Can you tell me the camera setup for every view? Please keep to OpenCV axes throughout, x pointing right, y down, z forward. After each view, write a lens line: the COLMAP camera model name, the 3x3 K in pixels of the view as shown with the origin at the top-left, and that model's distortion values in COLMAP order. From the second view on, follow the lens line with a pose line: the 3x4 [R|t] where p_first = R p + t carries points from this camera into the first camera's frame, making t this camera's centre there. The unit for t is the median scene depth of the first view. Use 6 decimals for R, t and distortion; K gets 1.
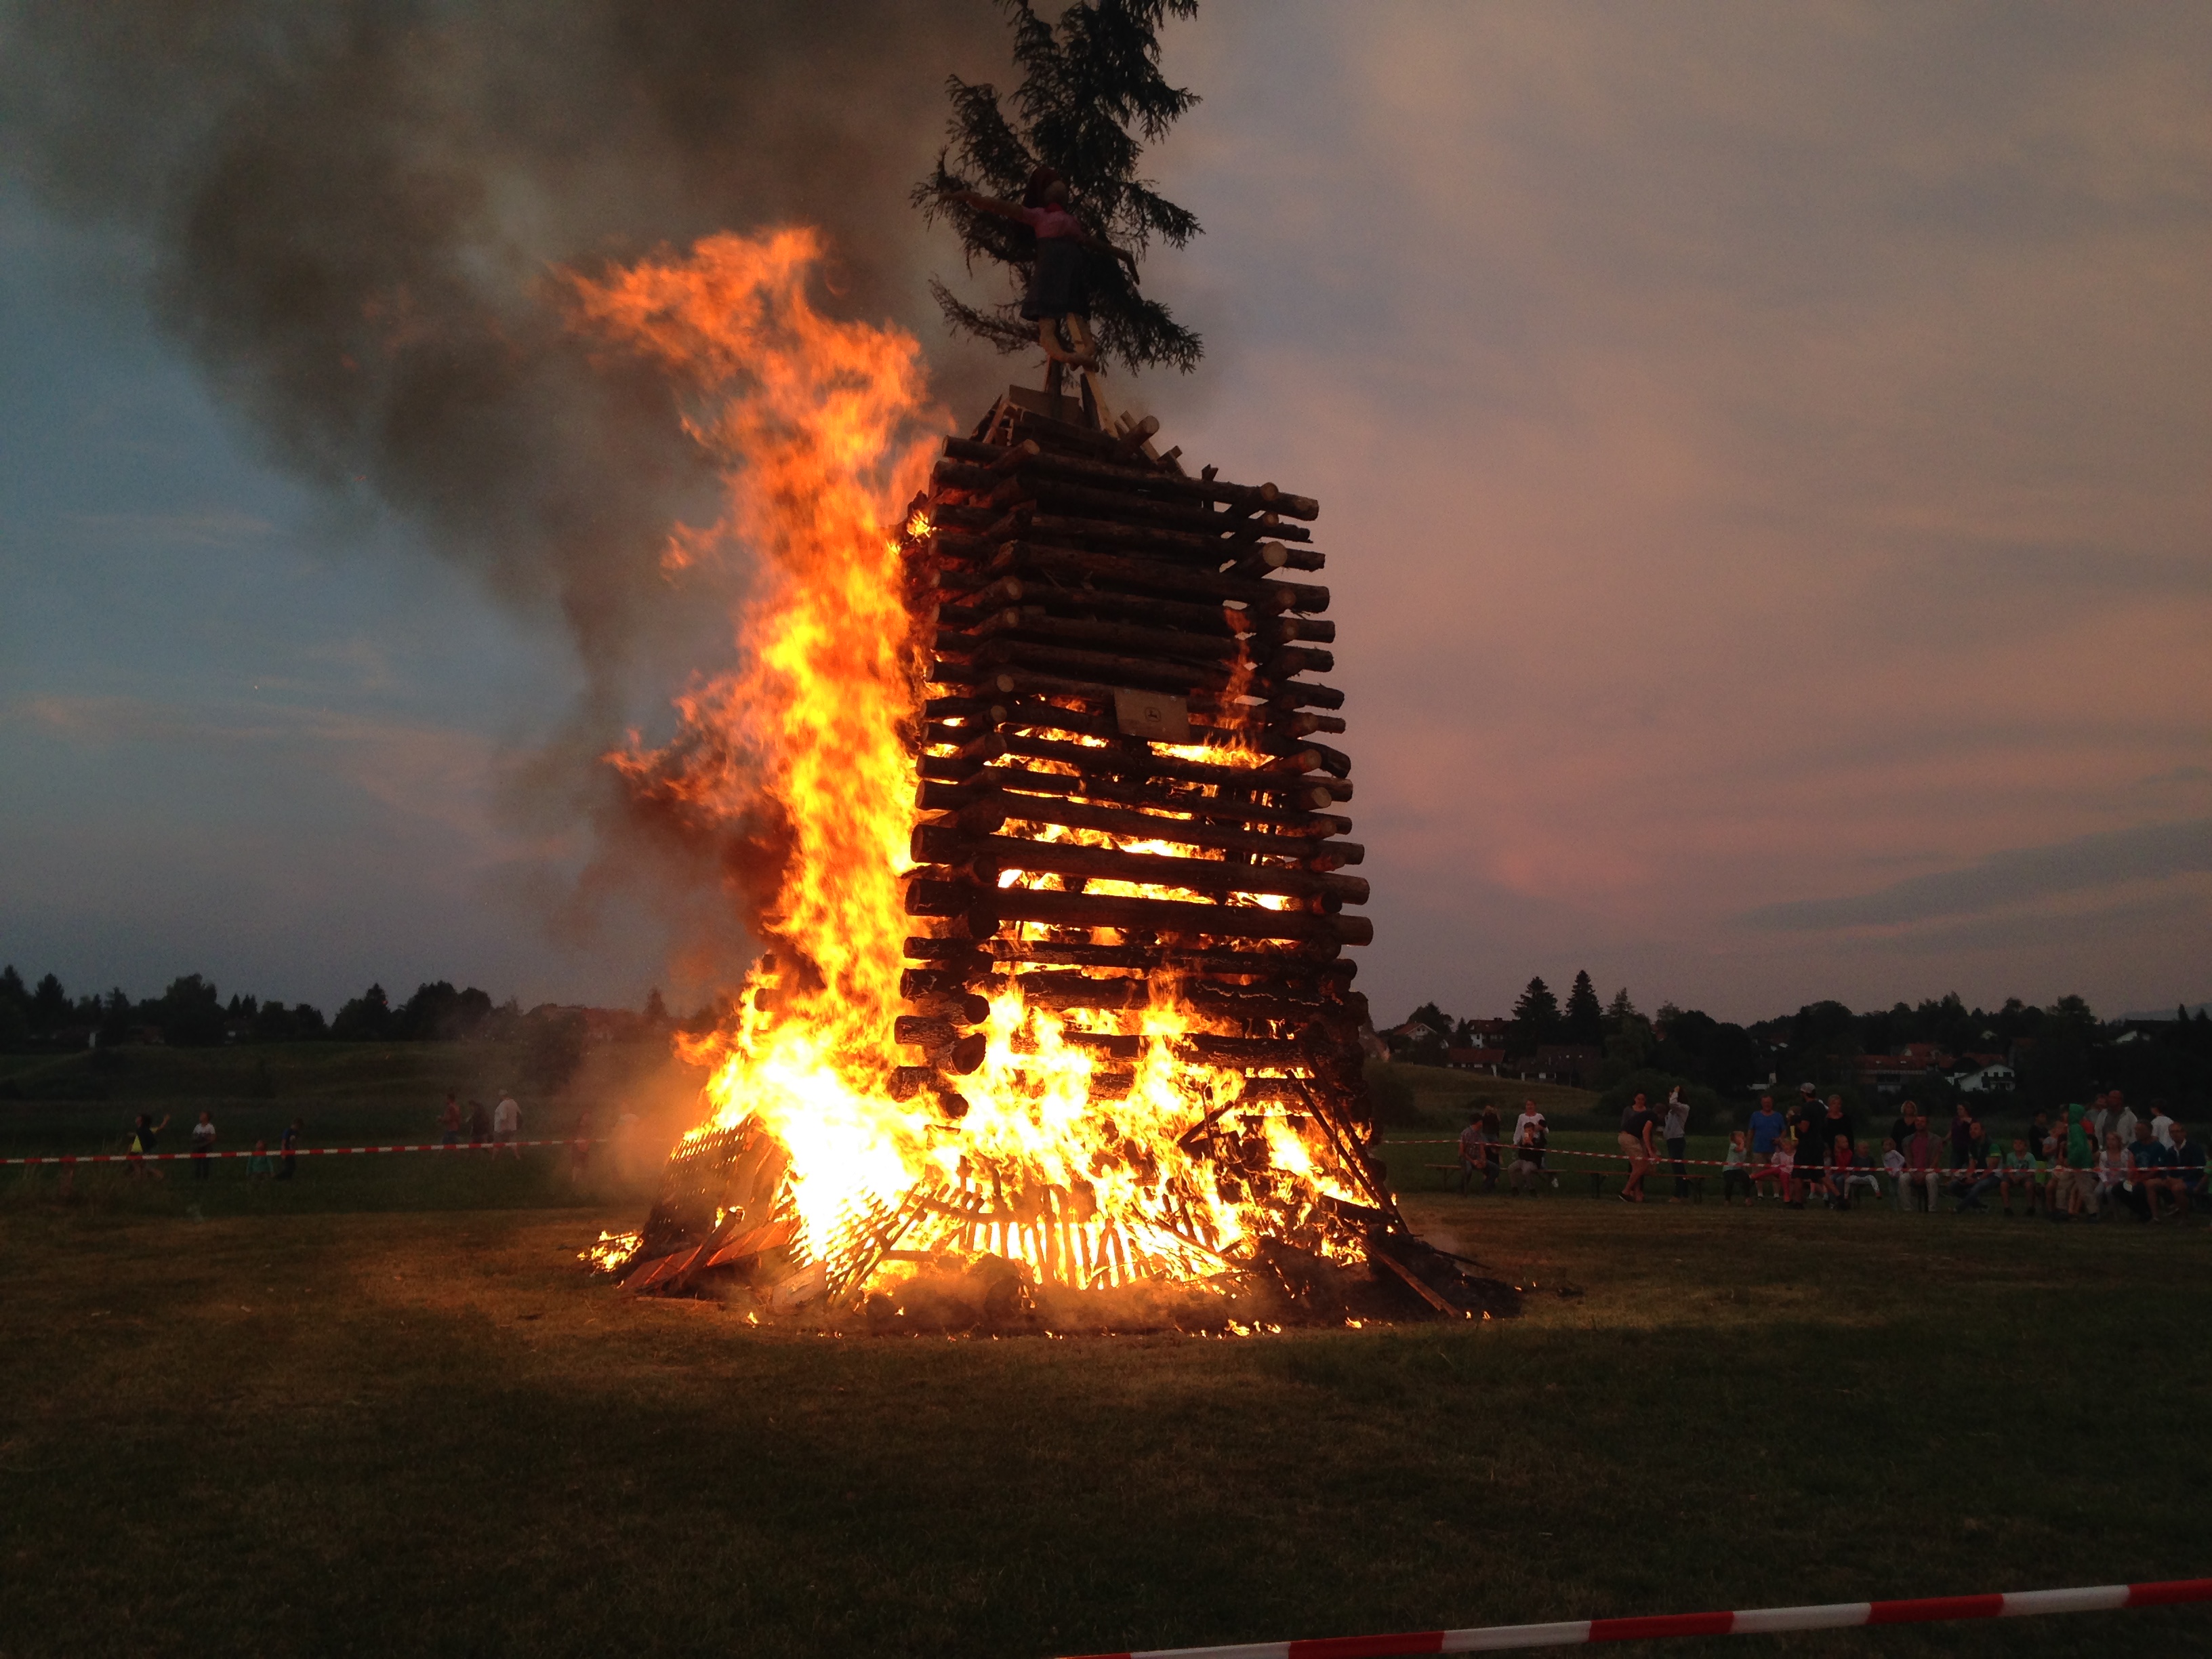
lens RADIAL K [[1943.0, 0, 1140.4], [0, 1943.0, 884.9], [0, 0, 1]] dist [0.167666, -0.270562]
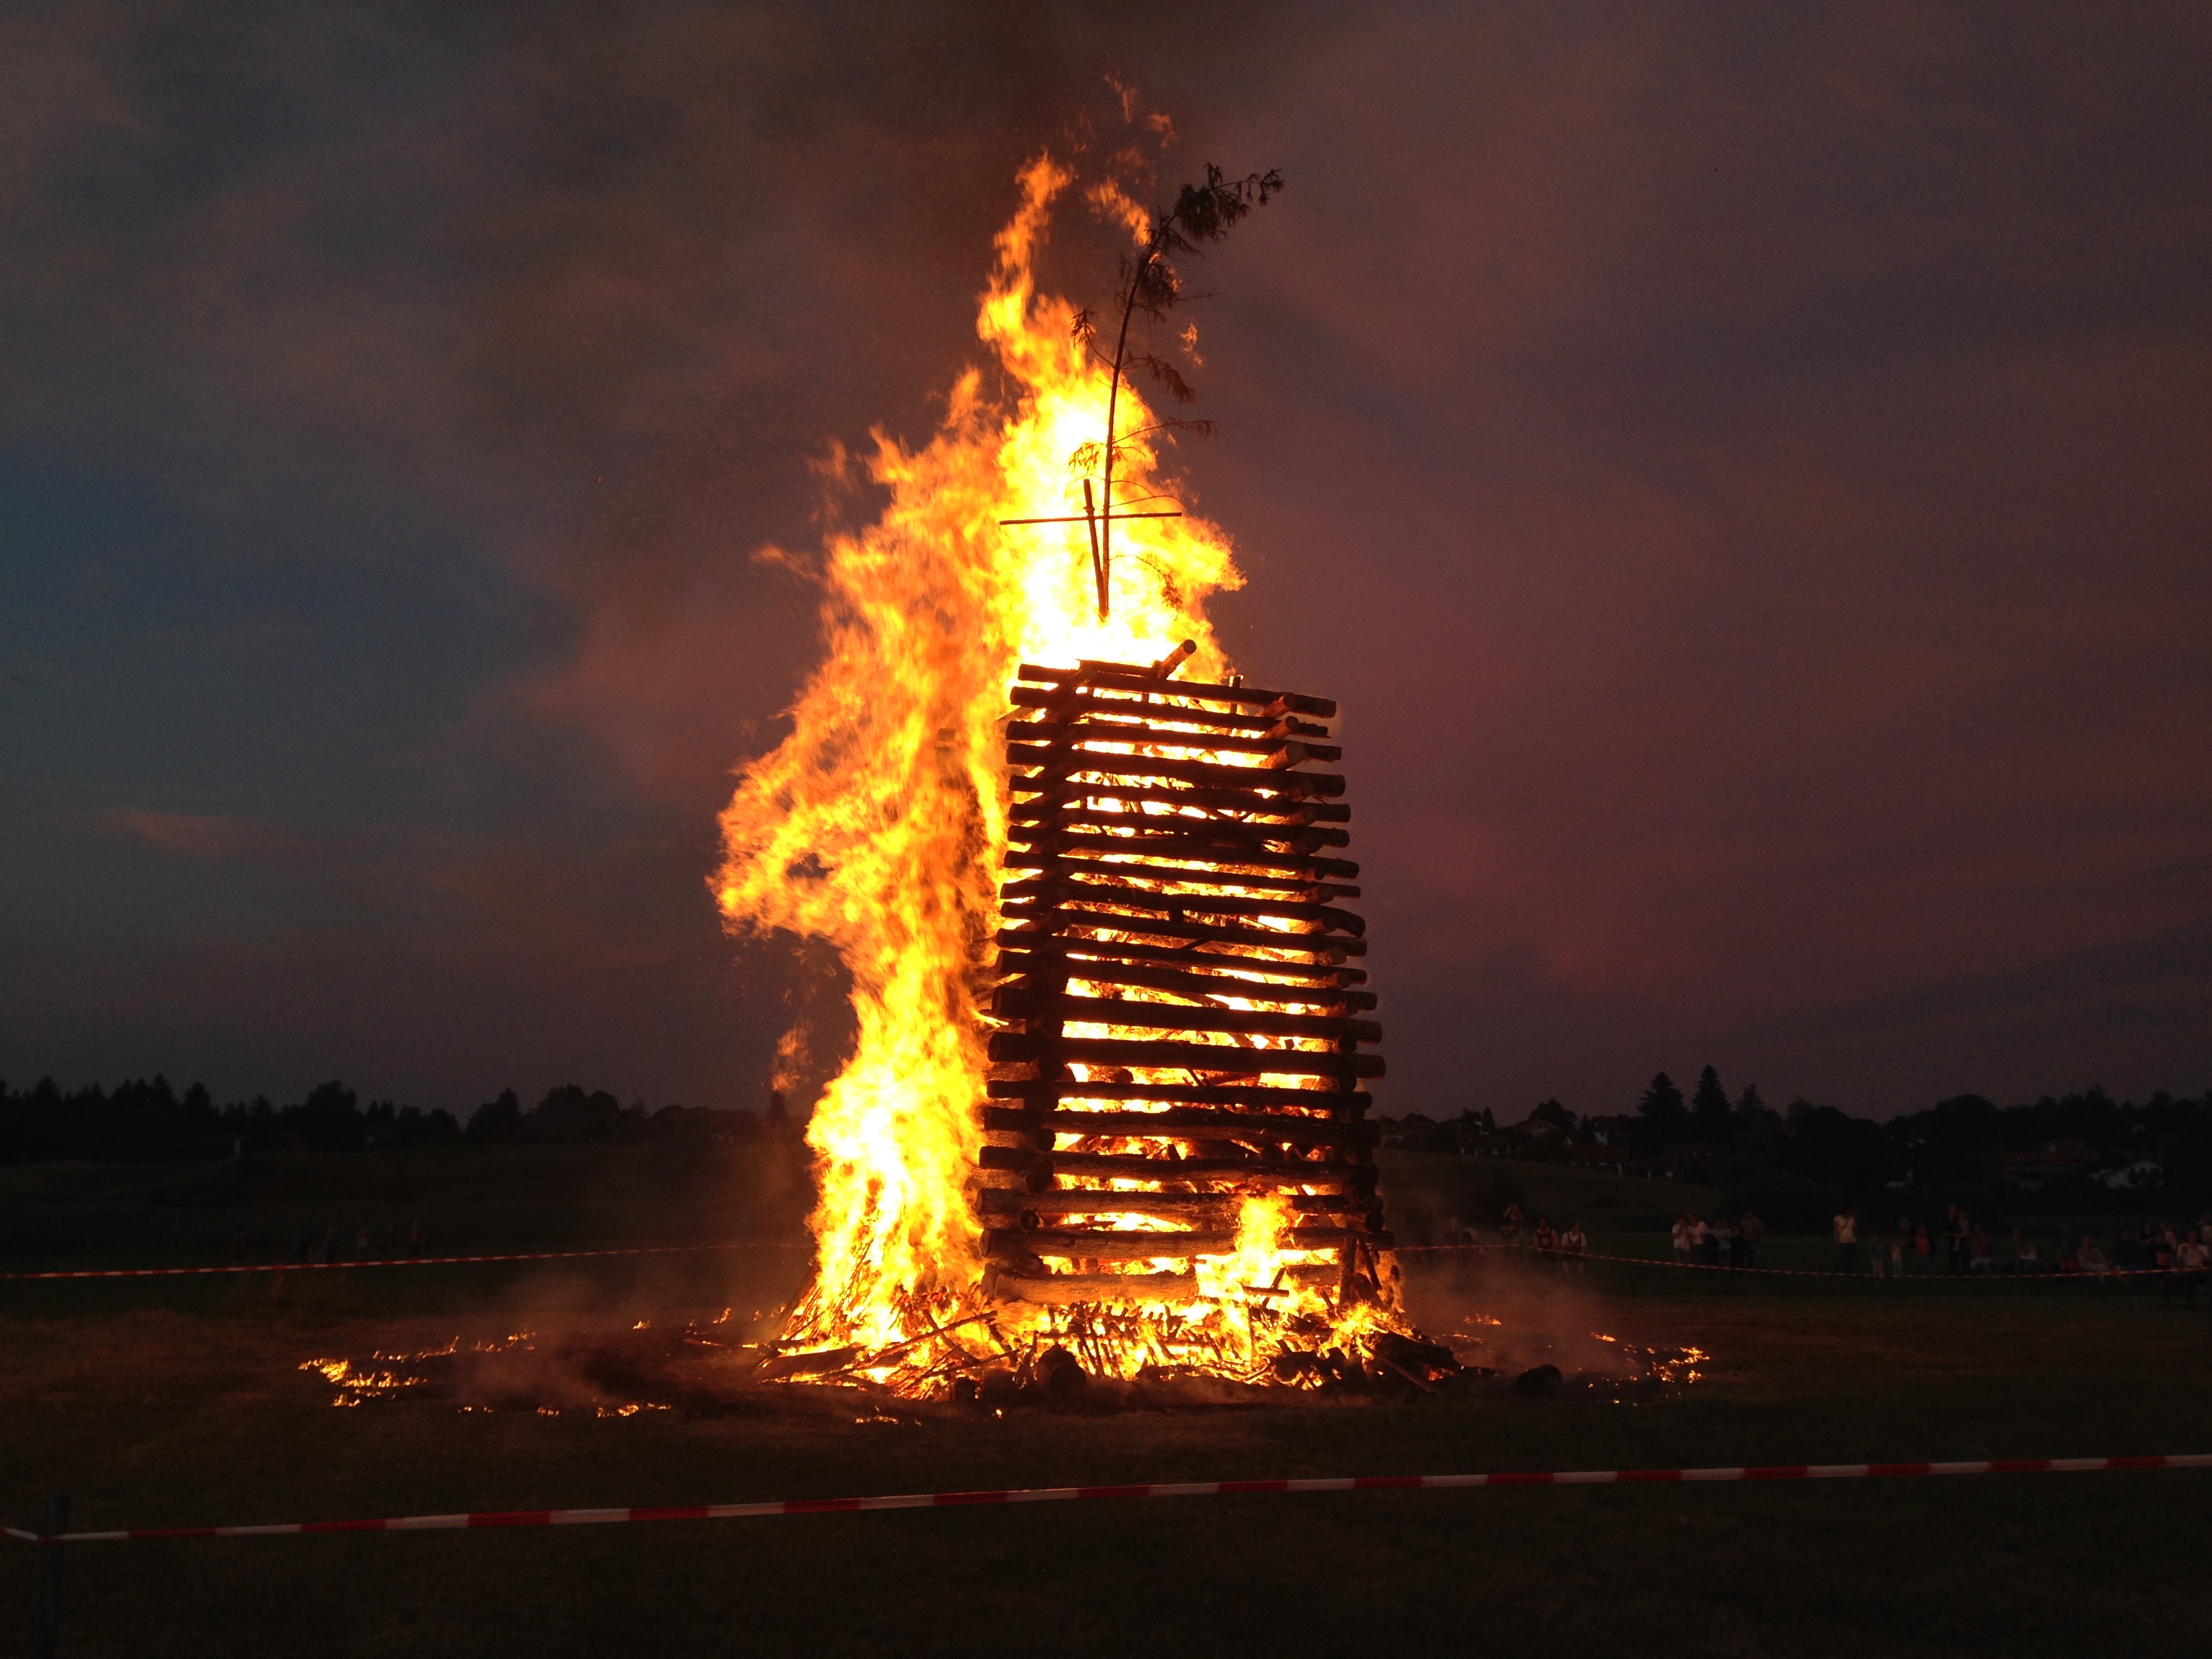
lens RADIAL K [[1943.0, 0, 1140.4], [0, 1943.0, 884.9], [0, 0, 1]] dist [0.167666, -0.270562]
pose [[0.998196, -0.014433, -0.058287, 0.039892], [0.011522, 0.998684, -0.049972, -0.027609], [0.058932, 0.049210, 0.997048, -0.181182]]
